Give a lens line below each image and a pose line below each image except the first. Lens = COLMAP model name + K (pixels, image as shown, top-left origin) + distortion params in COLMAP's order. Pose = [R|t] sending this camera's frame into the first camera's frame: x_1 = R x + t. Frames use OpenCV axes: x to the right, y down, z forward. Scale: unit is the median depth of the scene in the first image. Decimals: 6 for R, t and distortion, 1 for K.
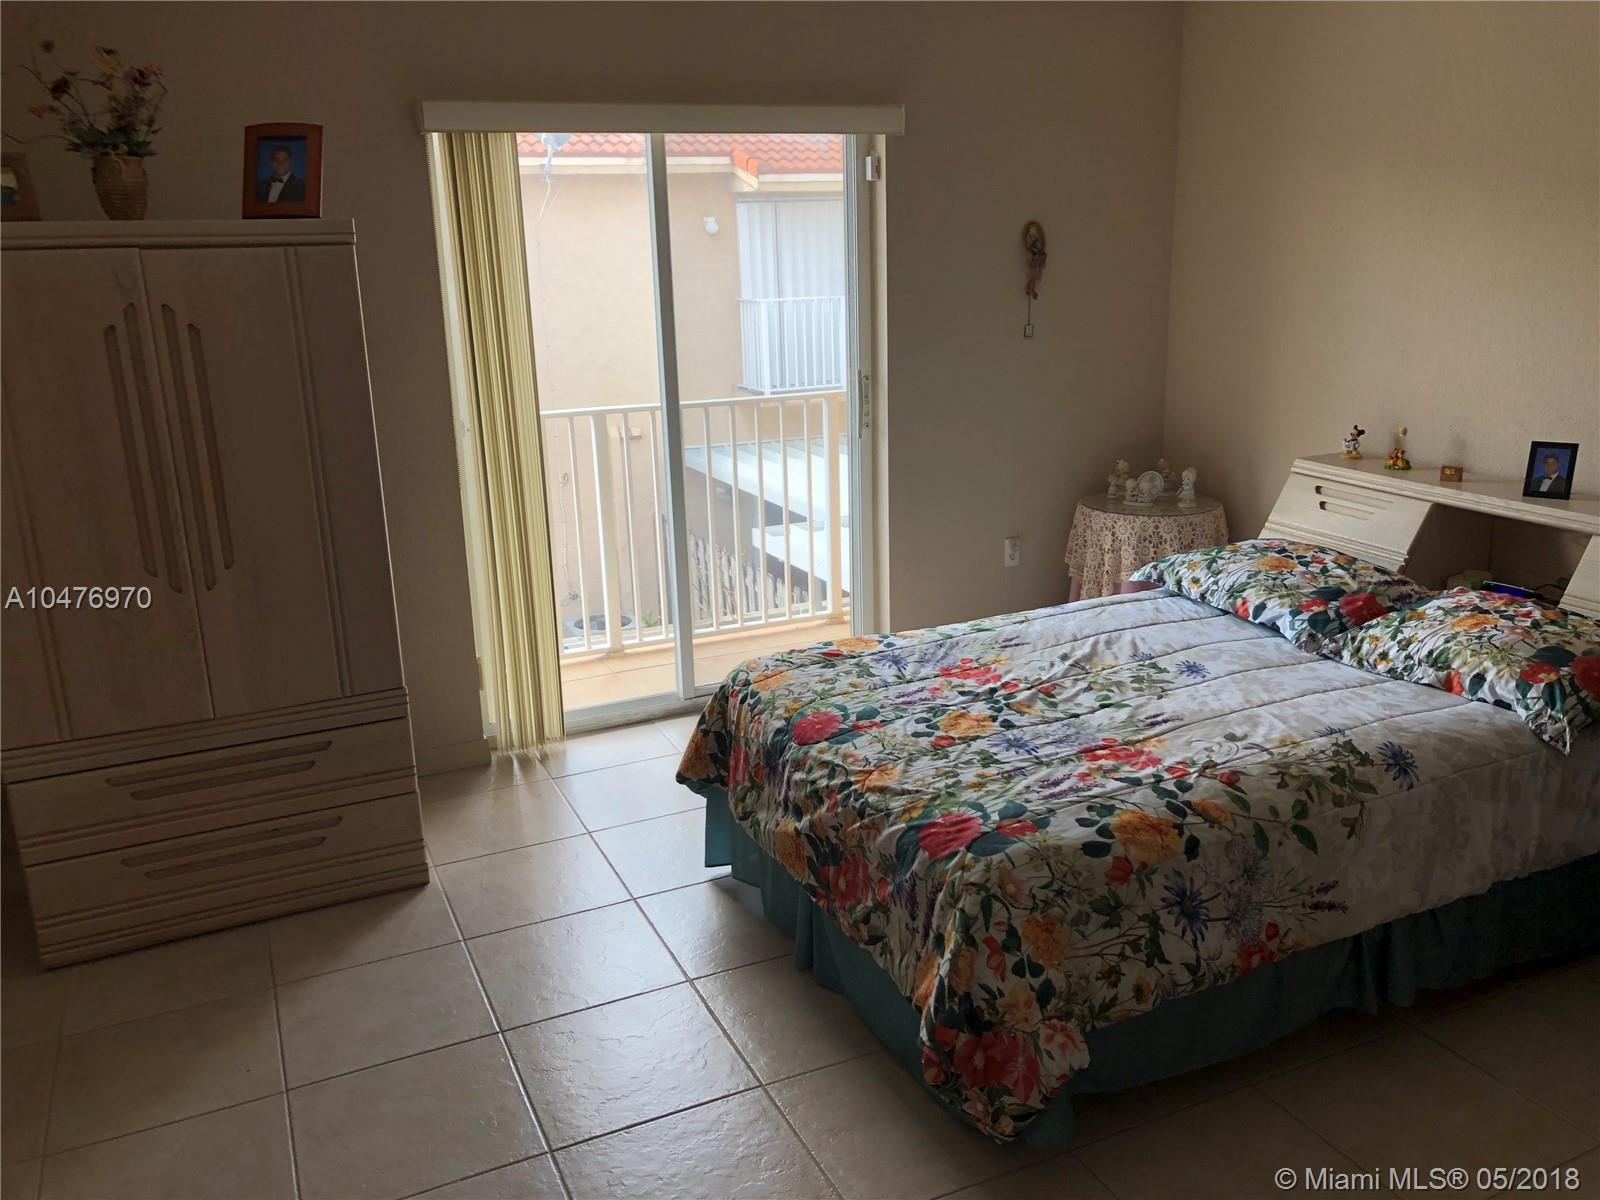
lens RADIAL K [[1308.4, 0, 800.0], [0, 1308.4, 600.0], [0, 0, 1]] dist [0.003347, 0.000813]
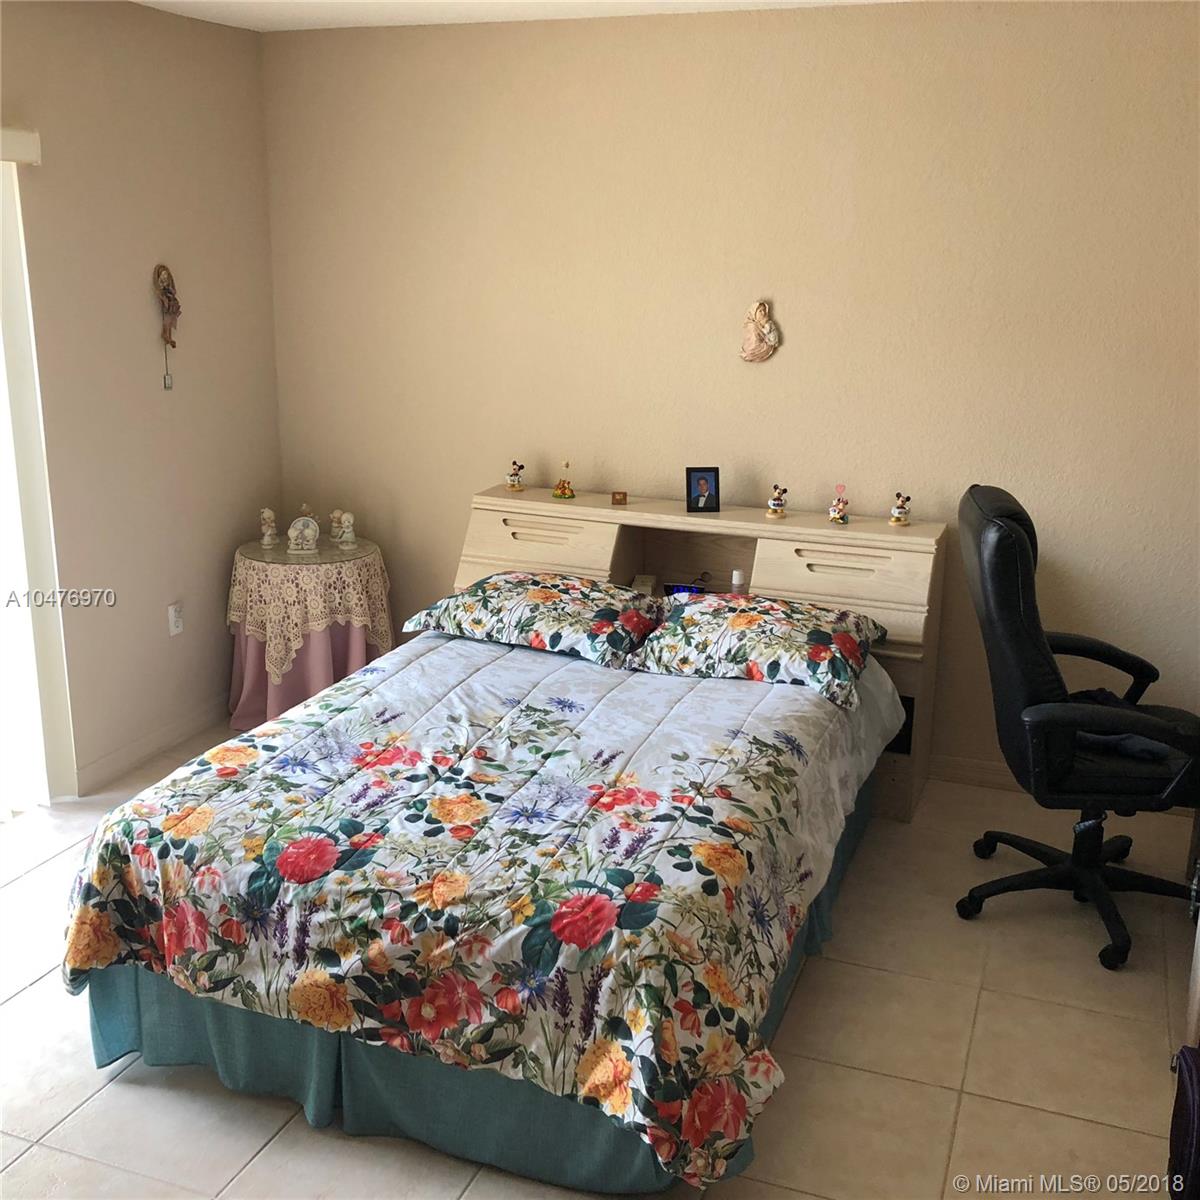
lens RADIAL K [[1293.5, 0, 600.0], [0, 1293.5, 600.0], [0, 0, 1]] dist [0.120715, -0.340117]
pose [[0.702723, -0.153163, 0.694781, -0.448571], [0.153586, 0.986184, 0.062060, -0.103202], [-0.694688, 0.063098, 0.716538, 0.217953]]
